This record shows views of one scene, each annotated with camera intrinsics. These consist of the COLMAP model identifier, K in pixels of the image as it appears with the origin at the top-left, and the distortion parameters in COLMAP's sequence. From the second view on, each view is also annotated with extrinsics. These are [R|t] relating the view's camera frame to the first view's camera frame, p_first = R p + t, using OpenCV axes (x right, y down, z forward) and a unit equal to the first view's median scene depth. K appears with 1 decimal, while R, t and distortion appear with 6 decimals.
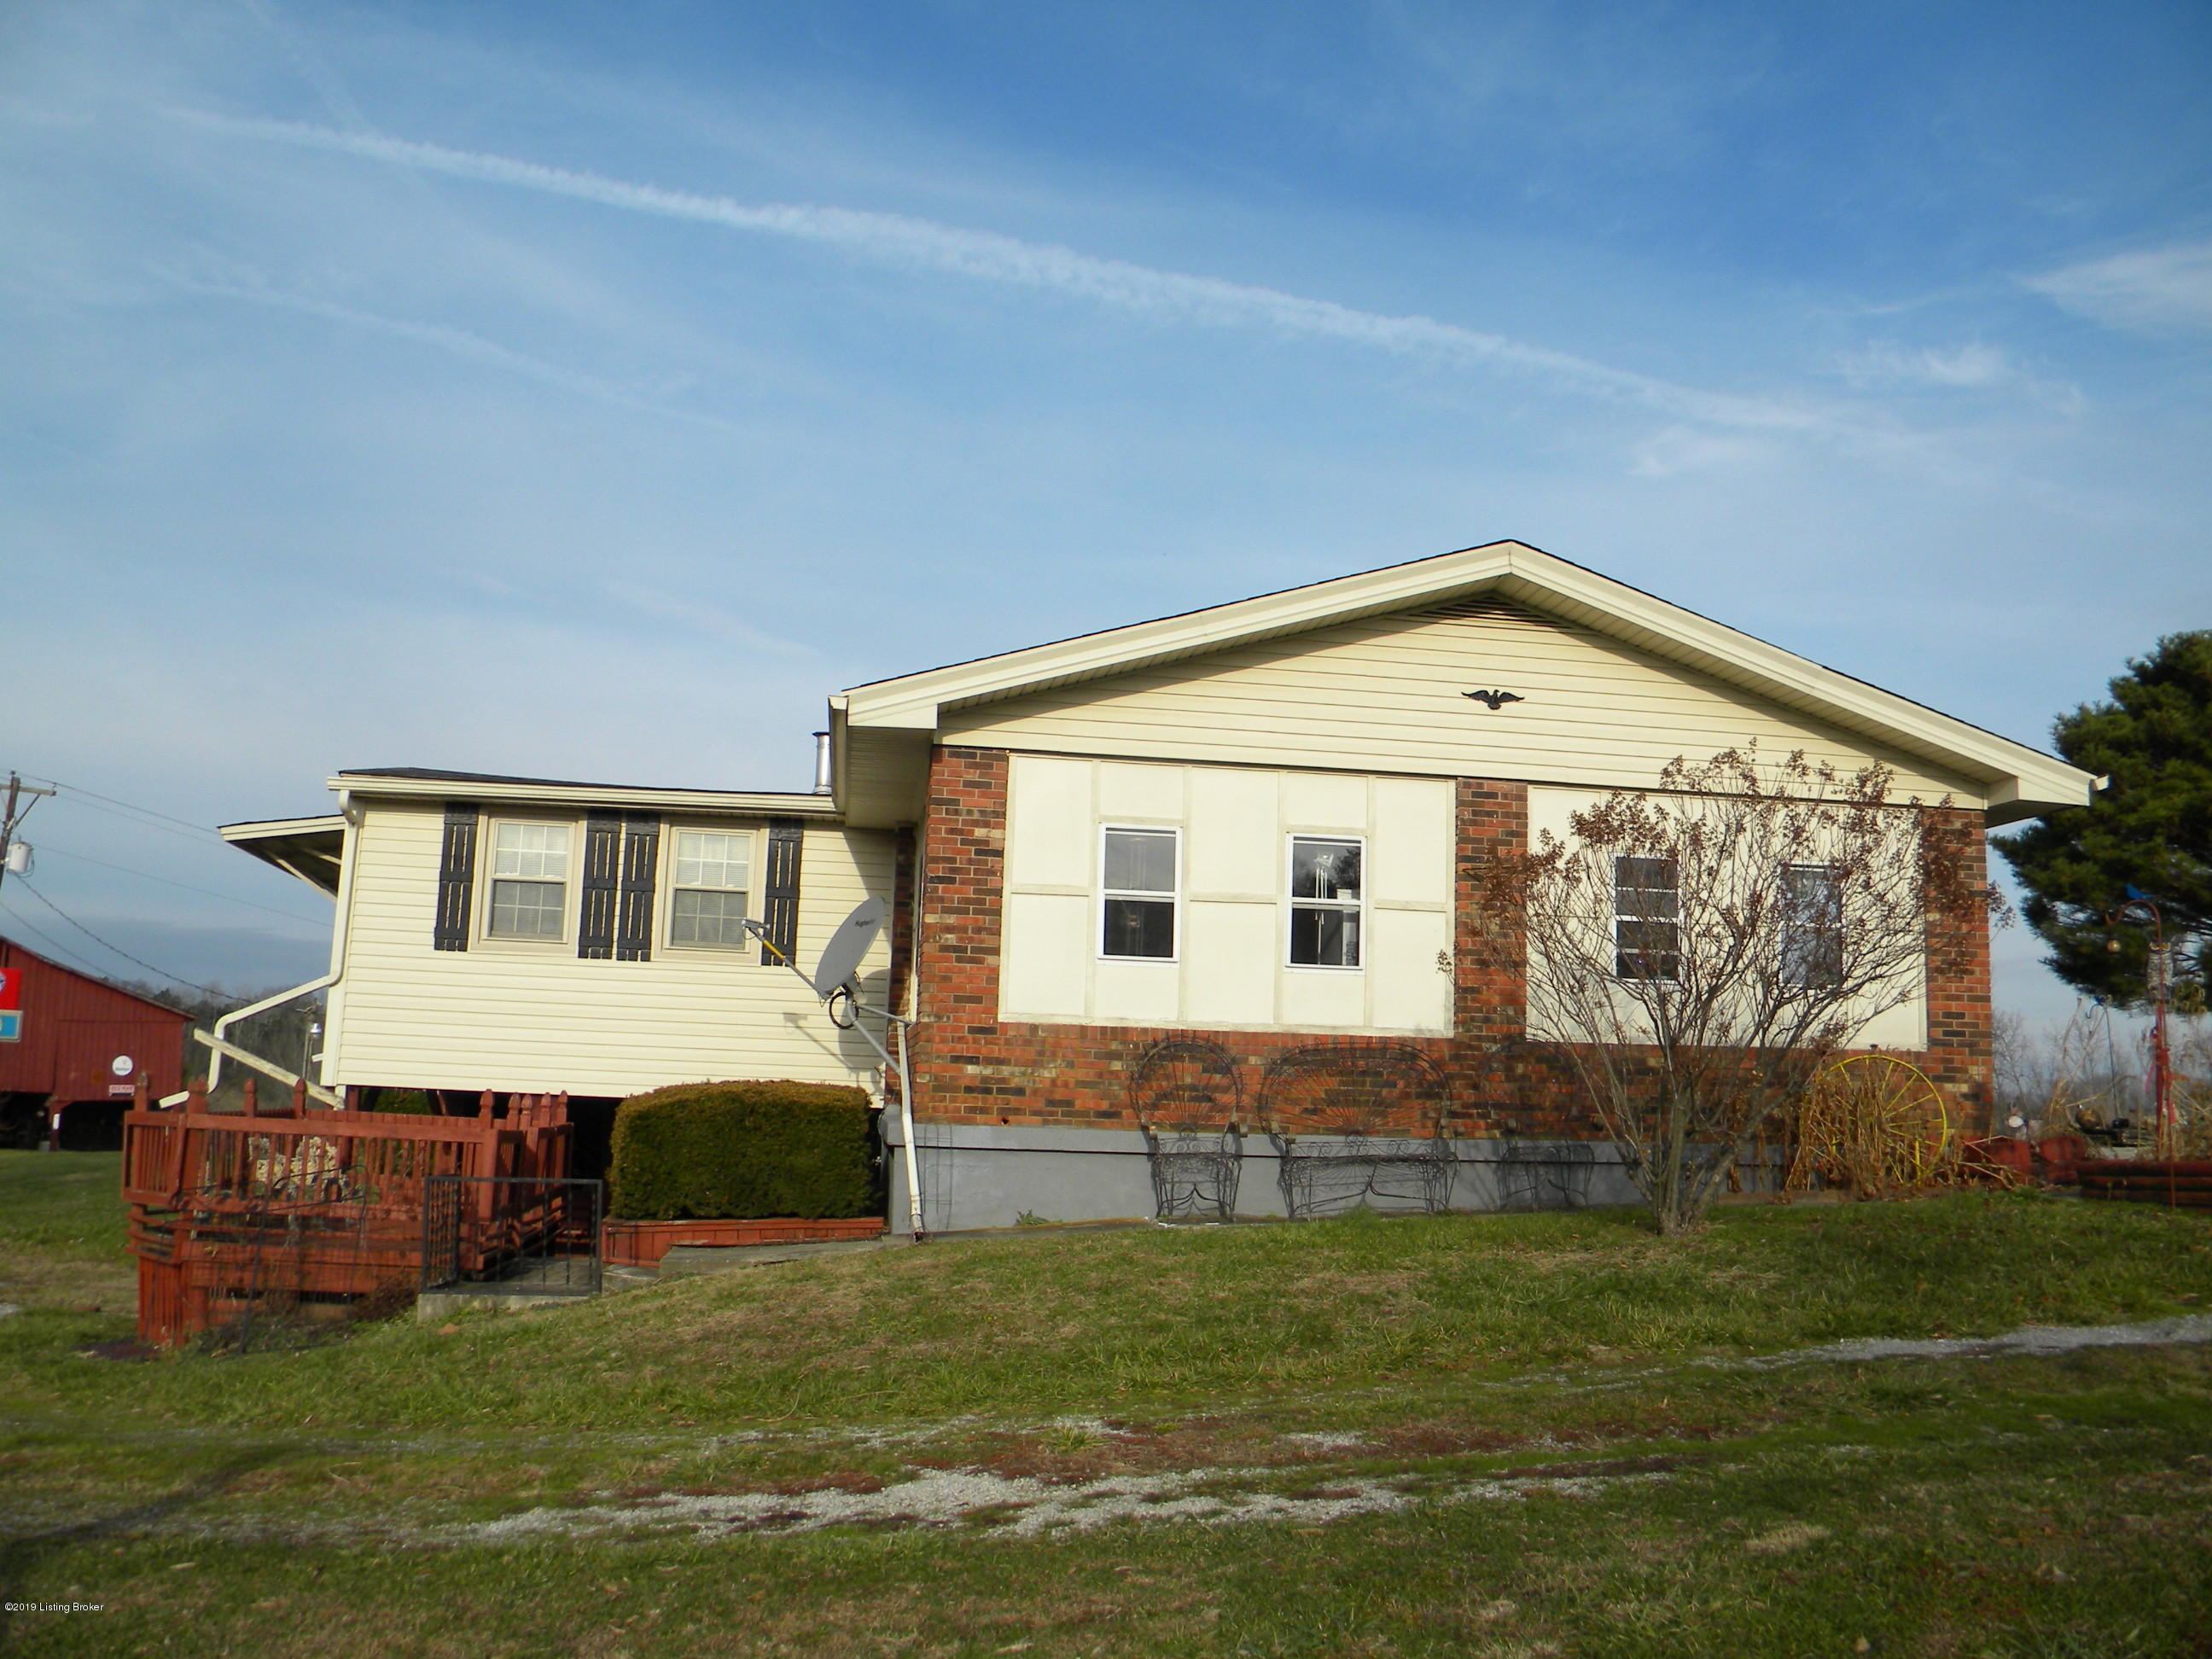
lens RADIAL K [[1902.9, 0, 1098.9], [0, 1902.9, 879.4], [0, 0, 1]] dist [-0.286694, 0.376363]
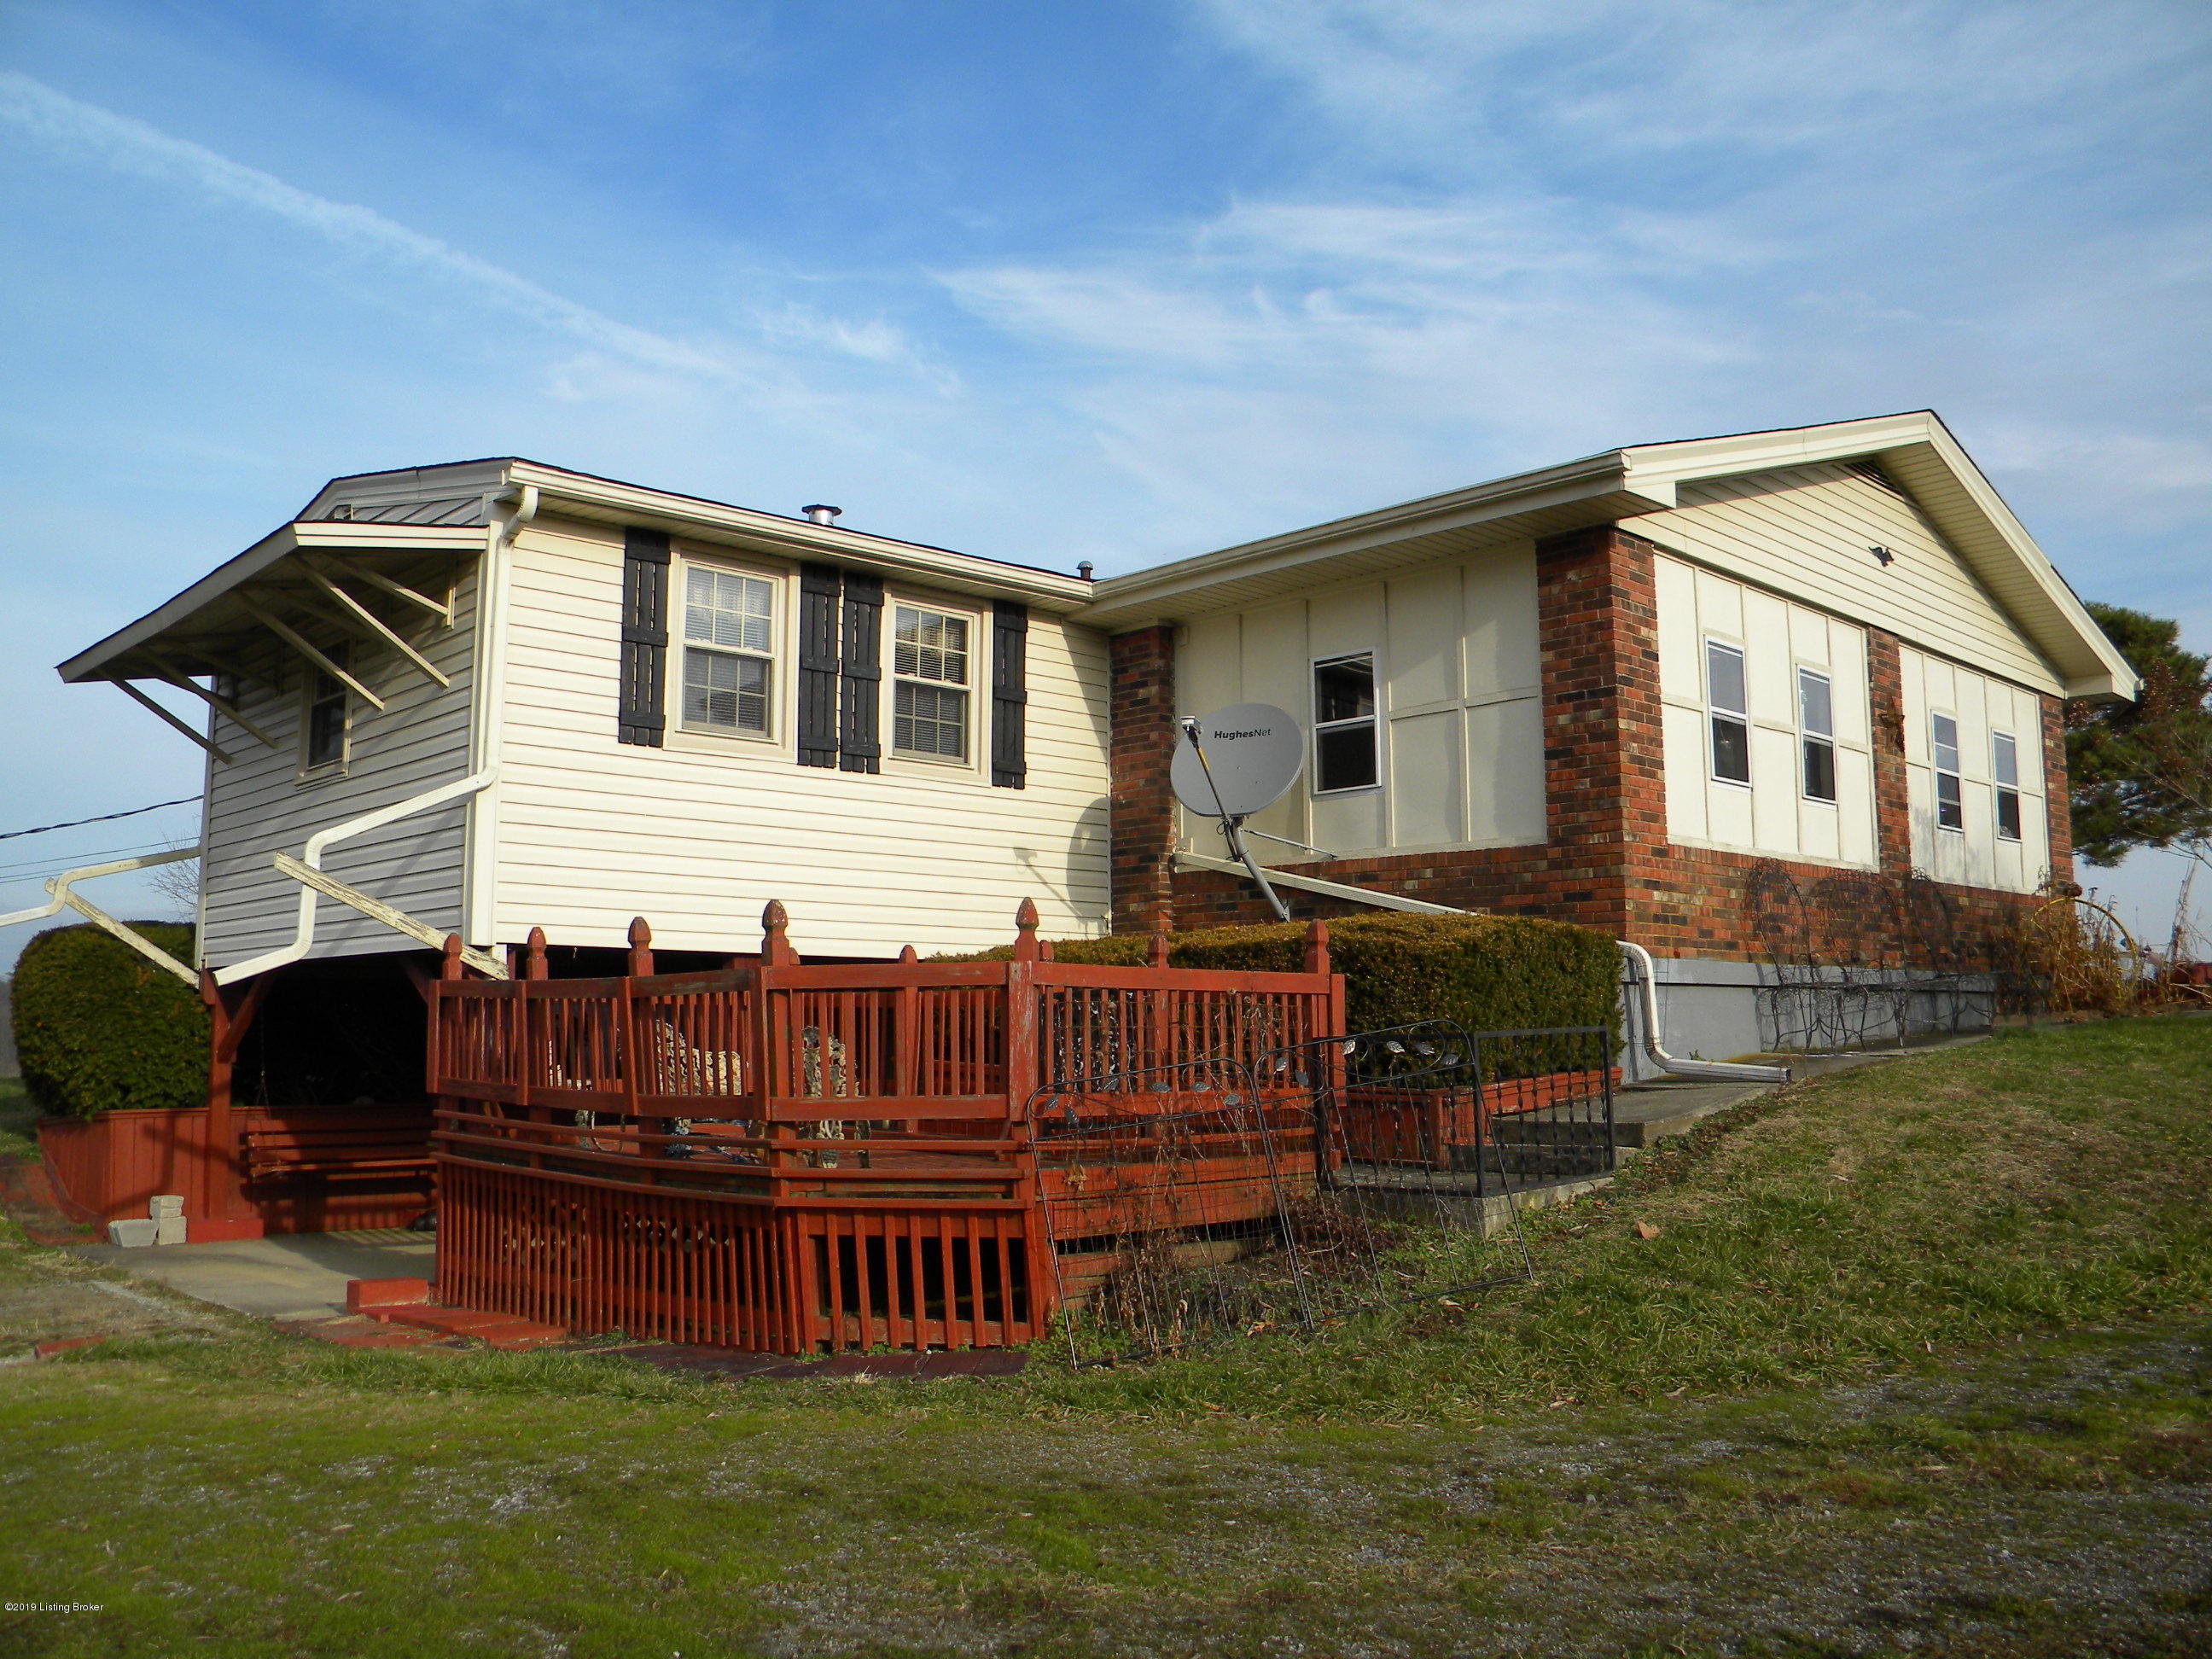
lens RADIAL K [[1814.0, 0, 1106.0], [0, 1814.0, 829.5], [0, 0, 1]] dist [-0.202906, 0.169874]
pose [[0.816501, 0.031181, 0.576501, -0.596034], [-0.042968, 0.999053, 0.006822, 0.058411], [-0.575743, -0.030341, 0.817068, 0.365312]]
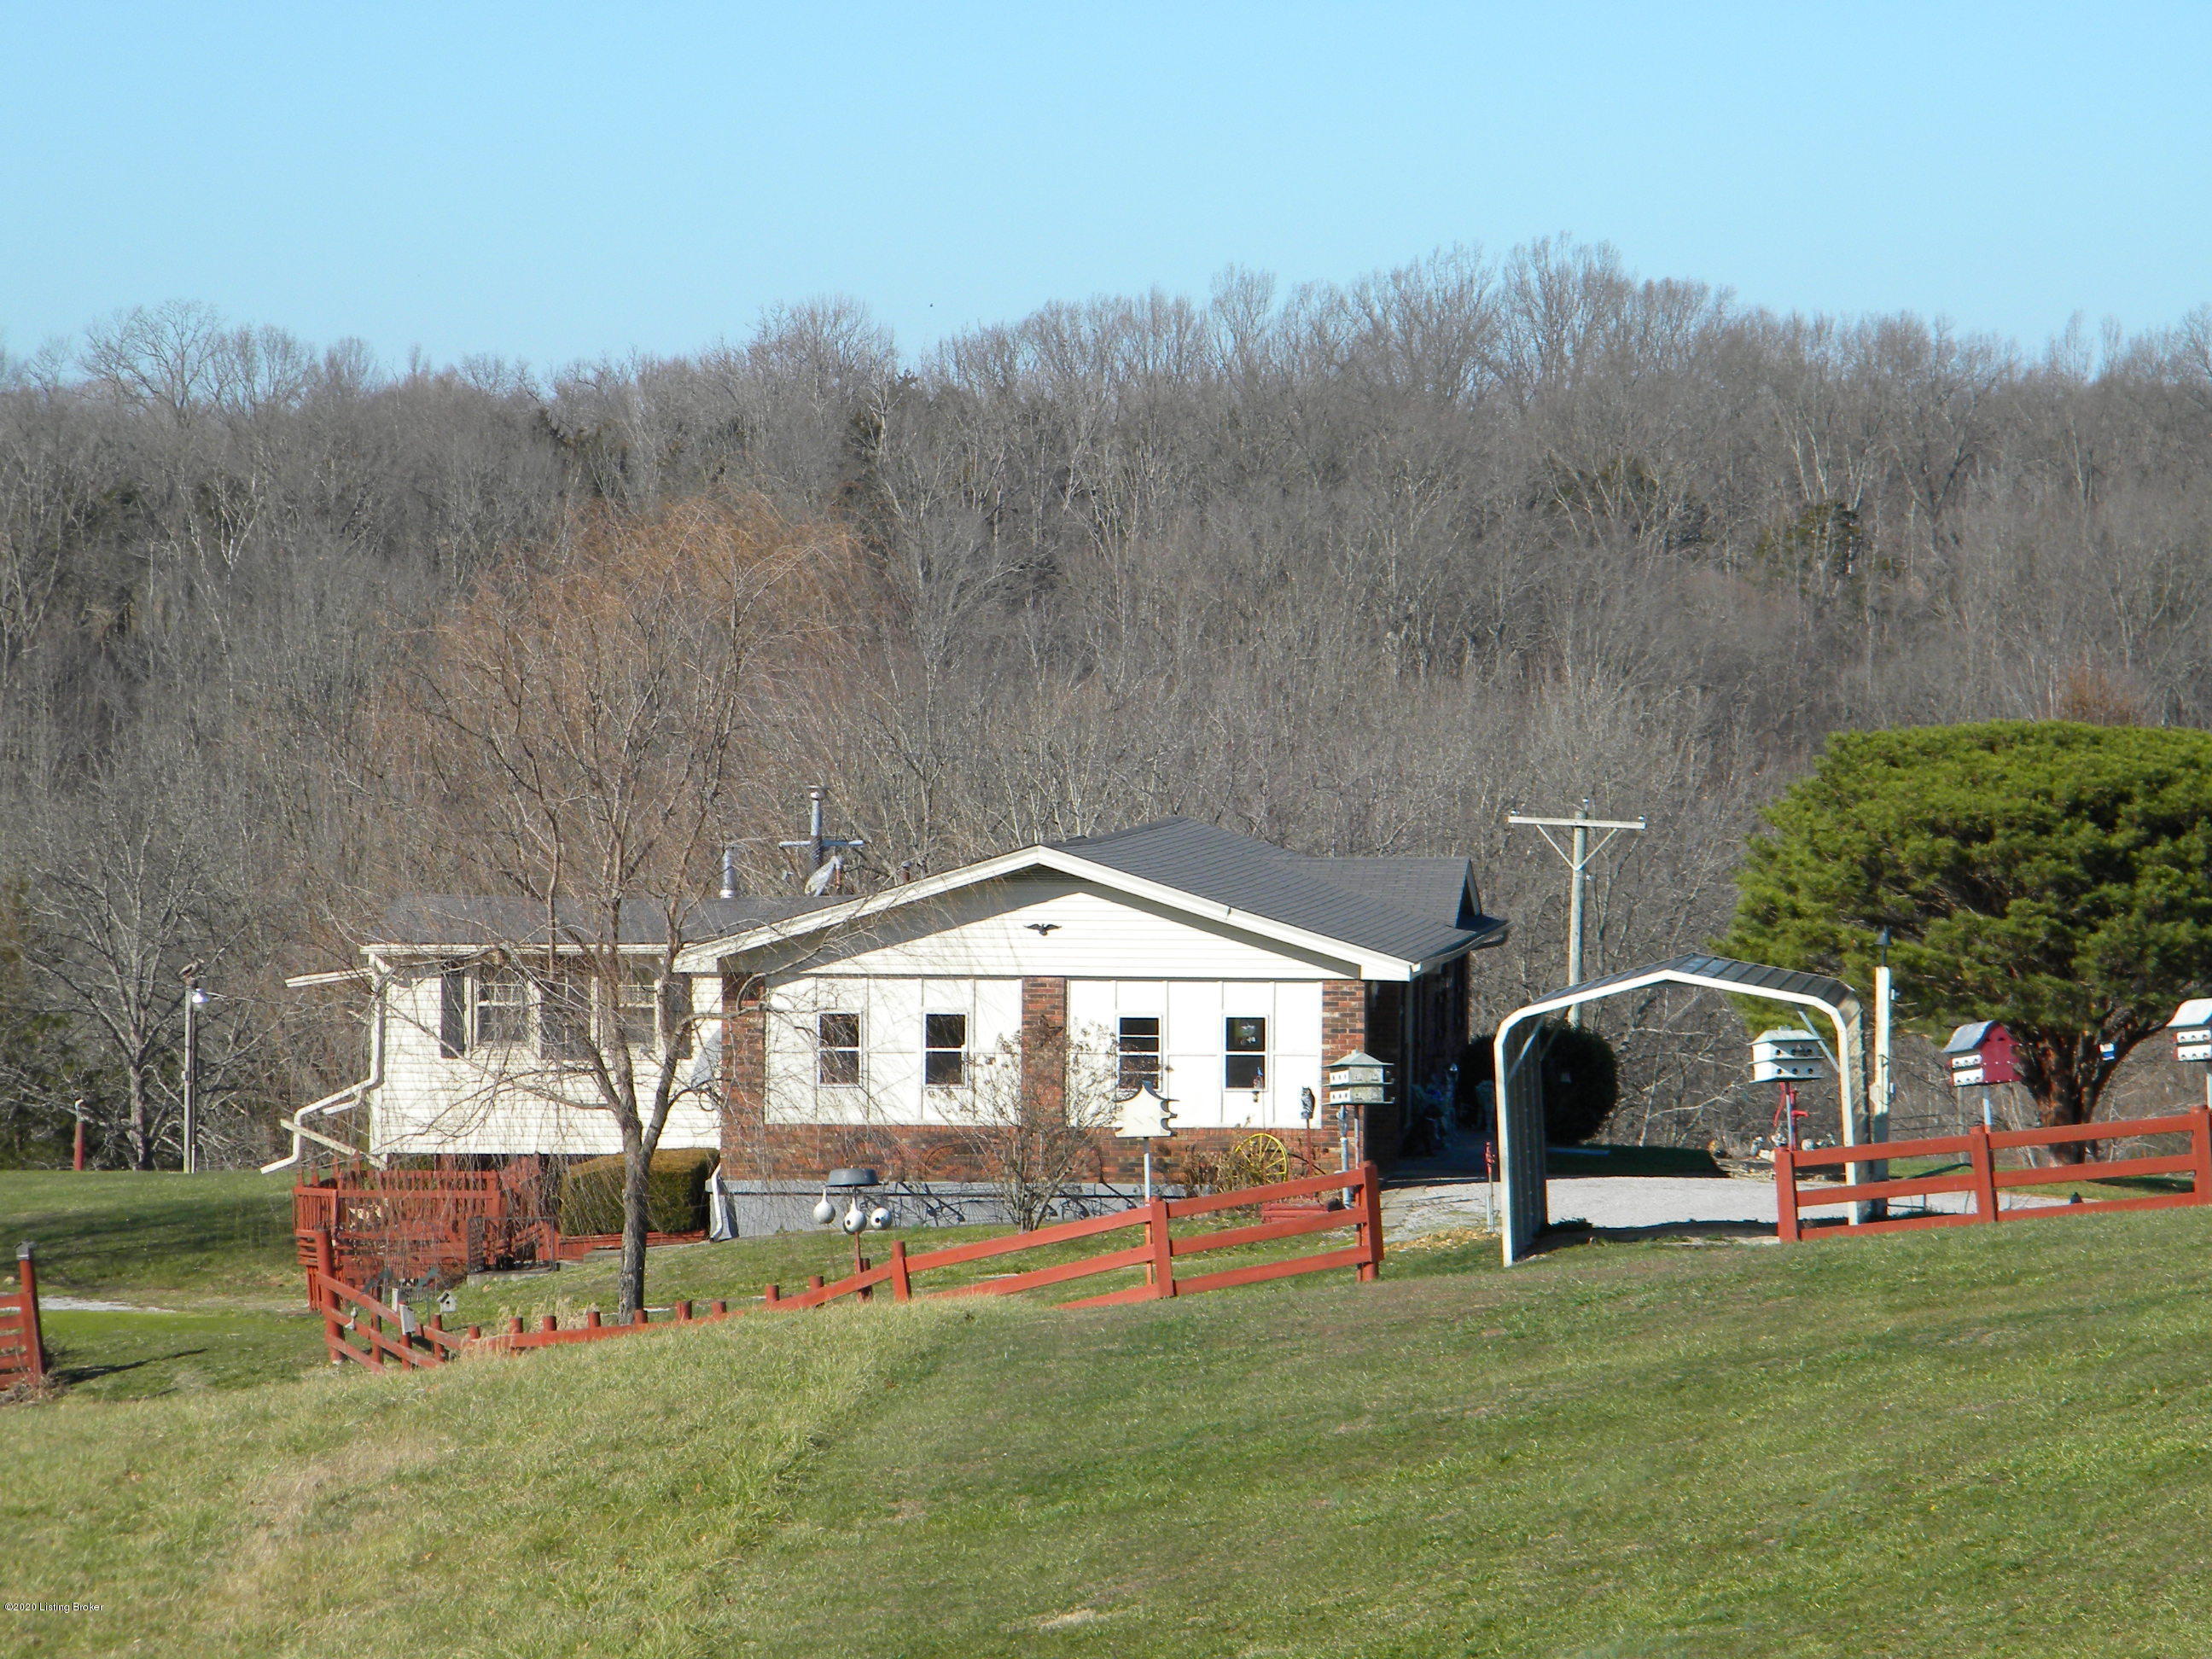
lens RADIAL K [[10287.3, 0, 1106.0], [0, 10287.3, 829.5], [0, 0, 1]] dist [0.500006, 0.001764]
pose [[0.971296, -0.023905, -0.236668, 2.068172], [0.057440, 0.989065, 0.135833, -1.210479], [0.230833, -0.145528, 0.962049, -6.650774]]
